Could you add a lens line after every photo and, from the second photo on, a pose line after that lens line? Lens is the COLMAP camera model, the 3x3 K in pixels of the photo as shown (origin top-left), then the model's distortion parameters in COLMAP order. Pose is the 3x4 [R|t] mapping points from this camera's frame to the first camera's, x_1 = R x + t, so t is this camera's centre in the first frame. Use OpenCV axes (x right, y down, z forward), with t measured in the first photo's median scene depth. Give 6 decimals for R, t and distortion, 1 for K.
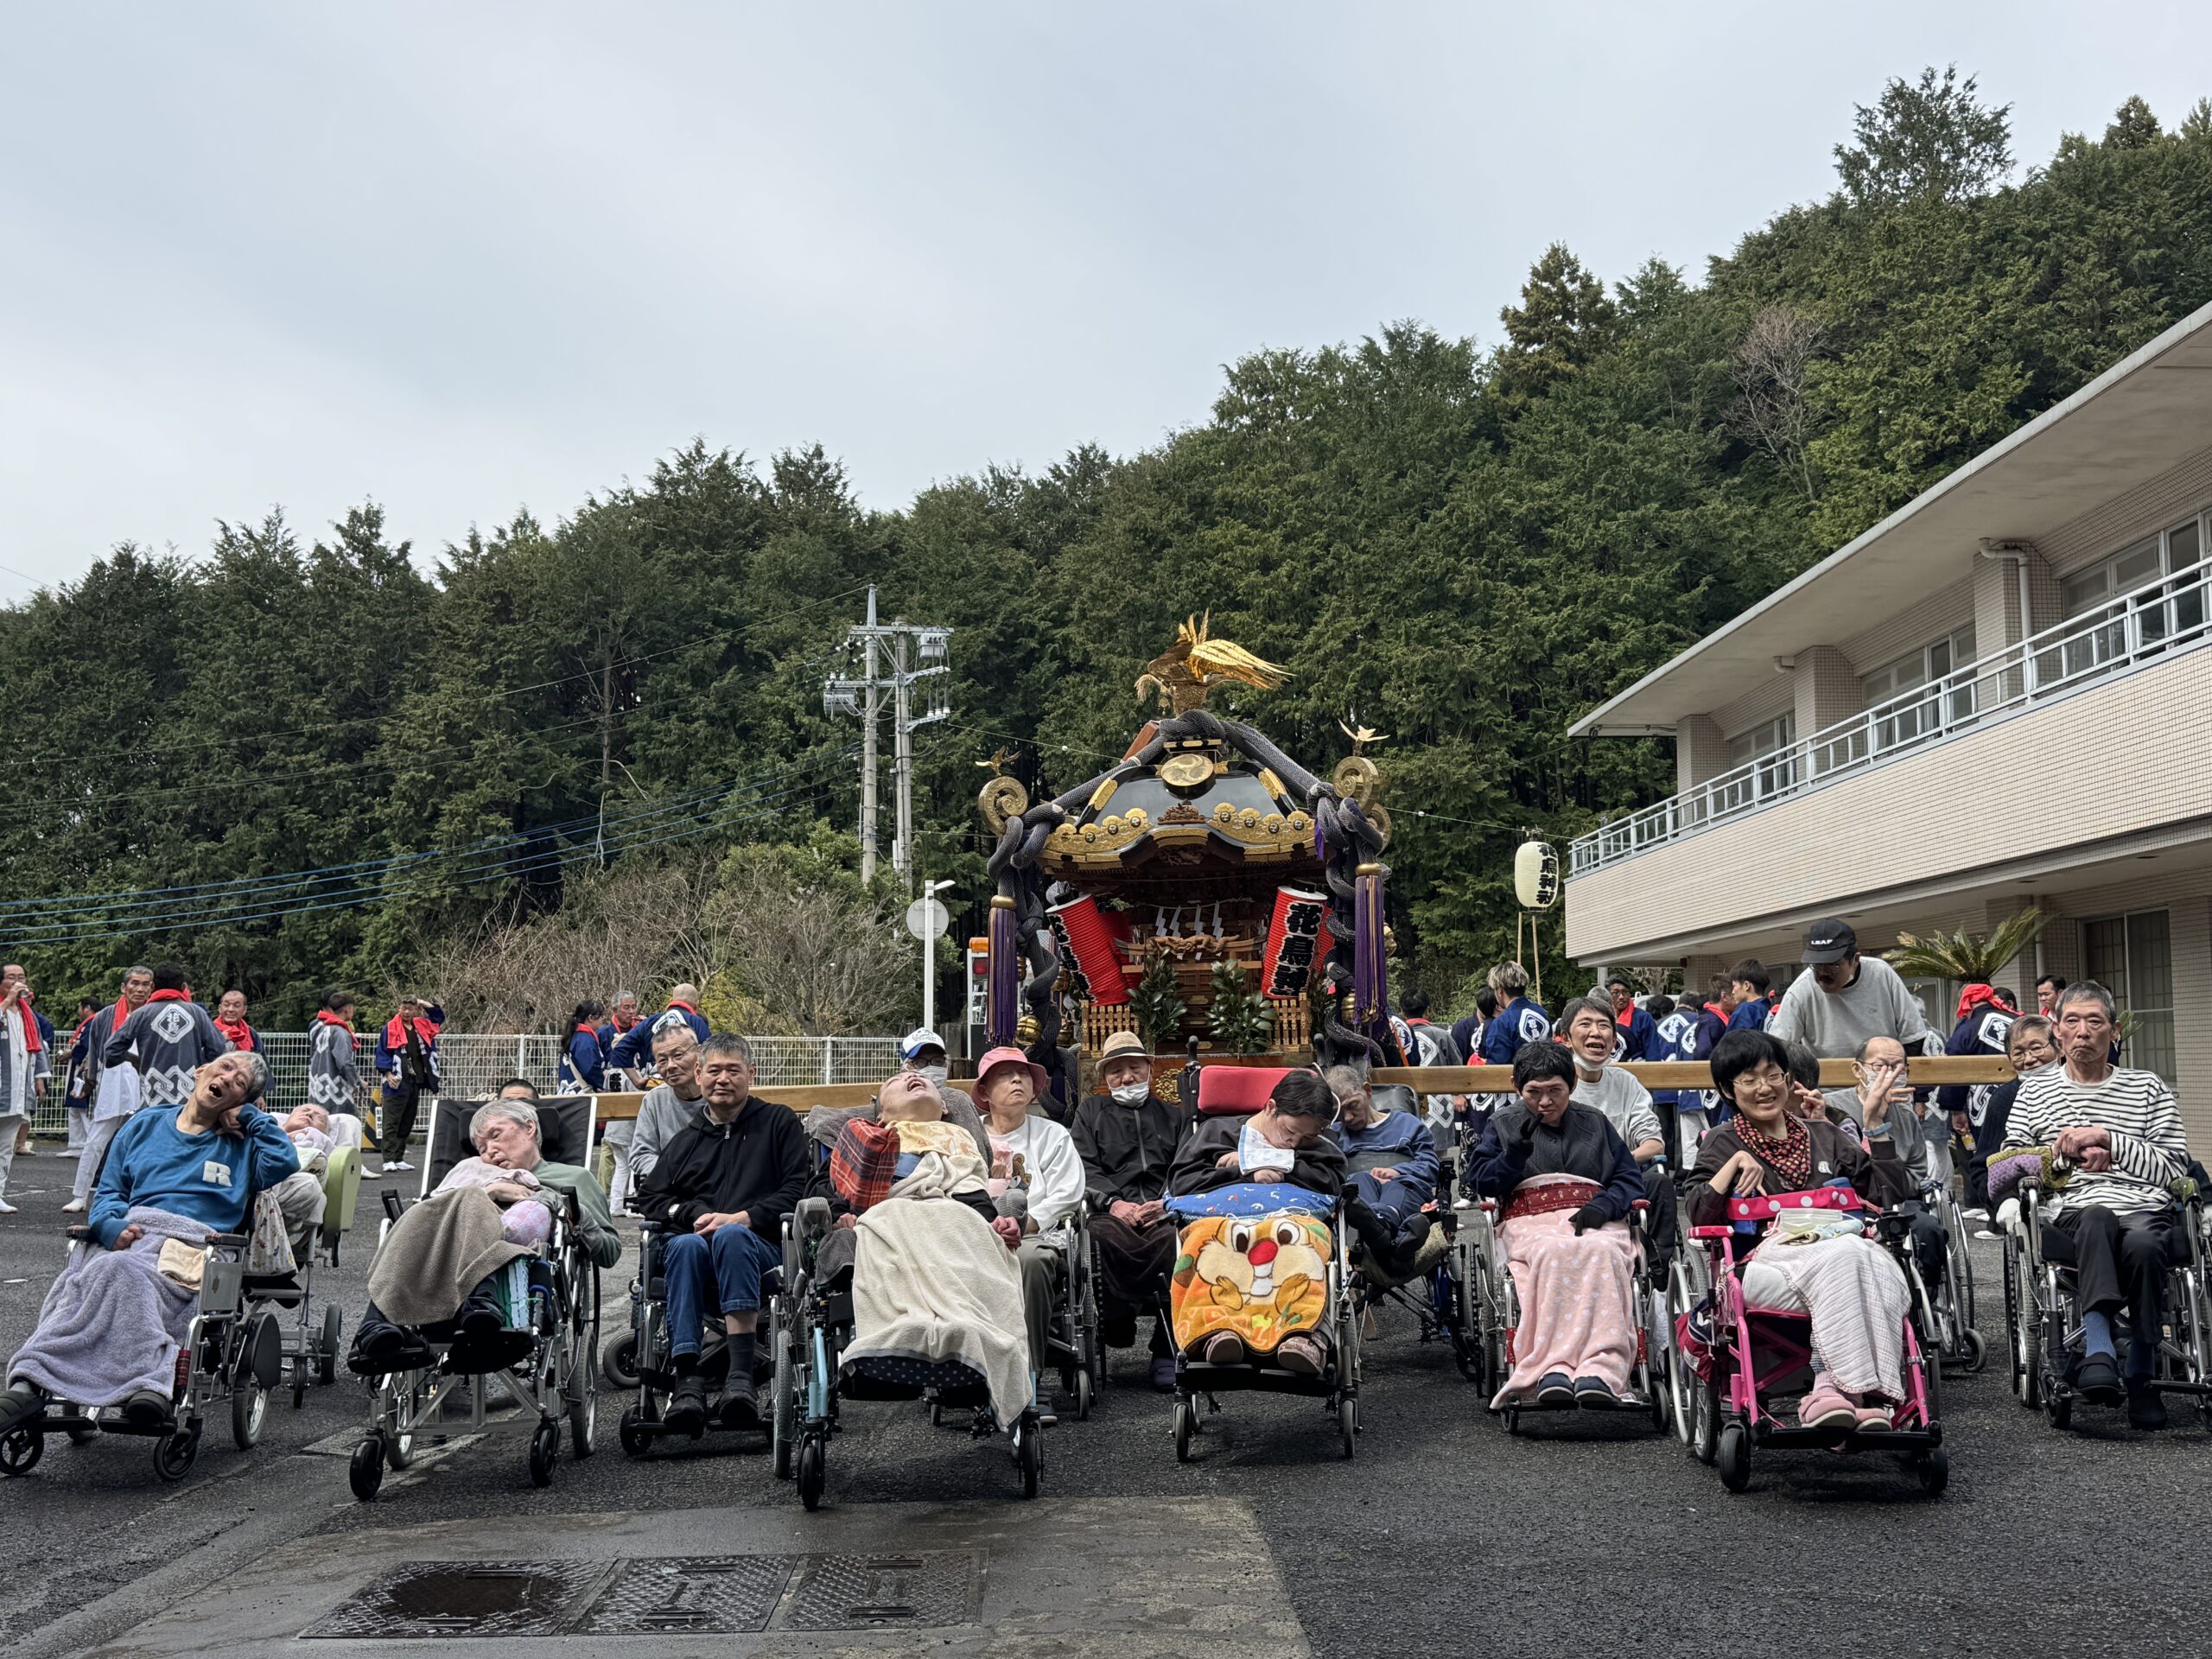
lens RADIAL K [[2169.1, 0, 1106.0], [0, 2169.1, 829.5], [0, 0, 1]] dist [0.127768, -0.270769]
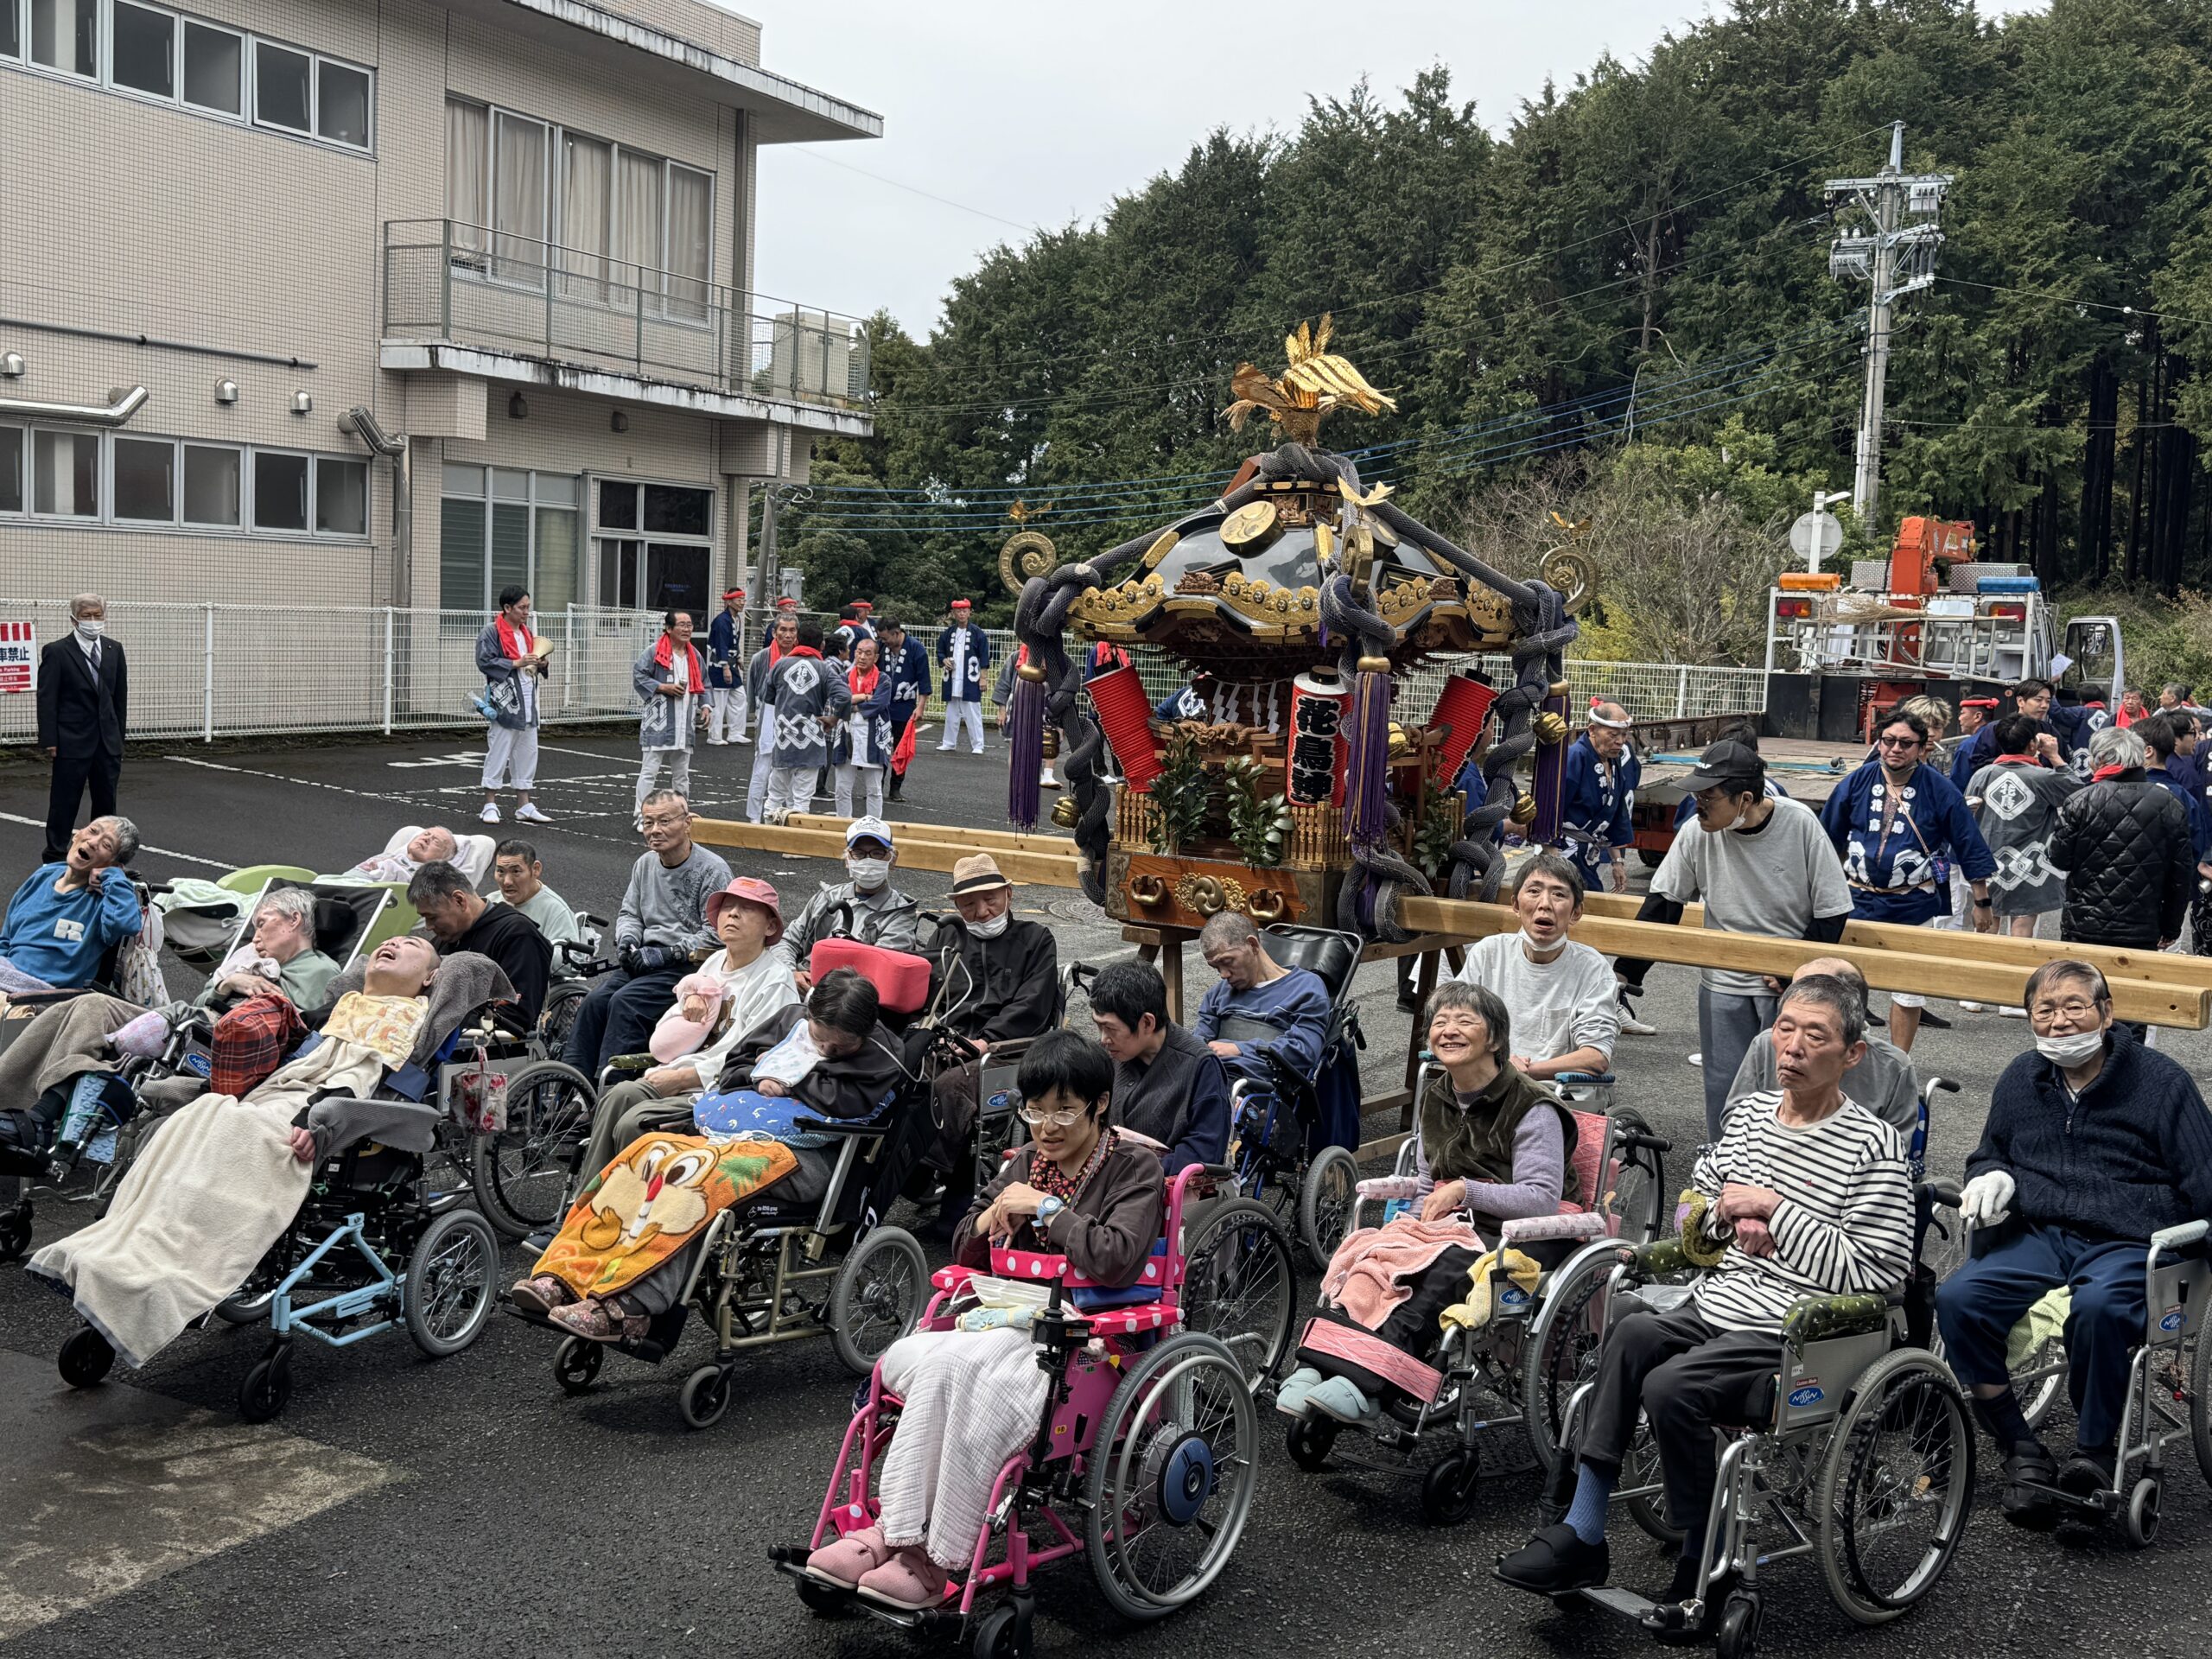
lens RADIAL K [[2169.1, 0, 1106.0], [0, 2169.1, 829.5], [0, 0, 1]] dist [0.127768, -0.270769]
pose [[0.854446, 0.092259, -0.511283, 0.409180], [0.015119, 0.979275, 0.201971, -0.077503], [0.519320, -0.180303, 0.835342, 0.229332]]
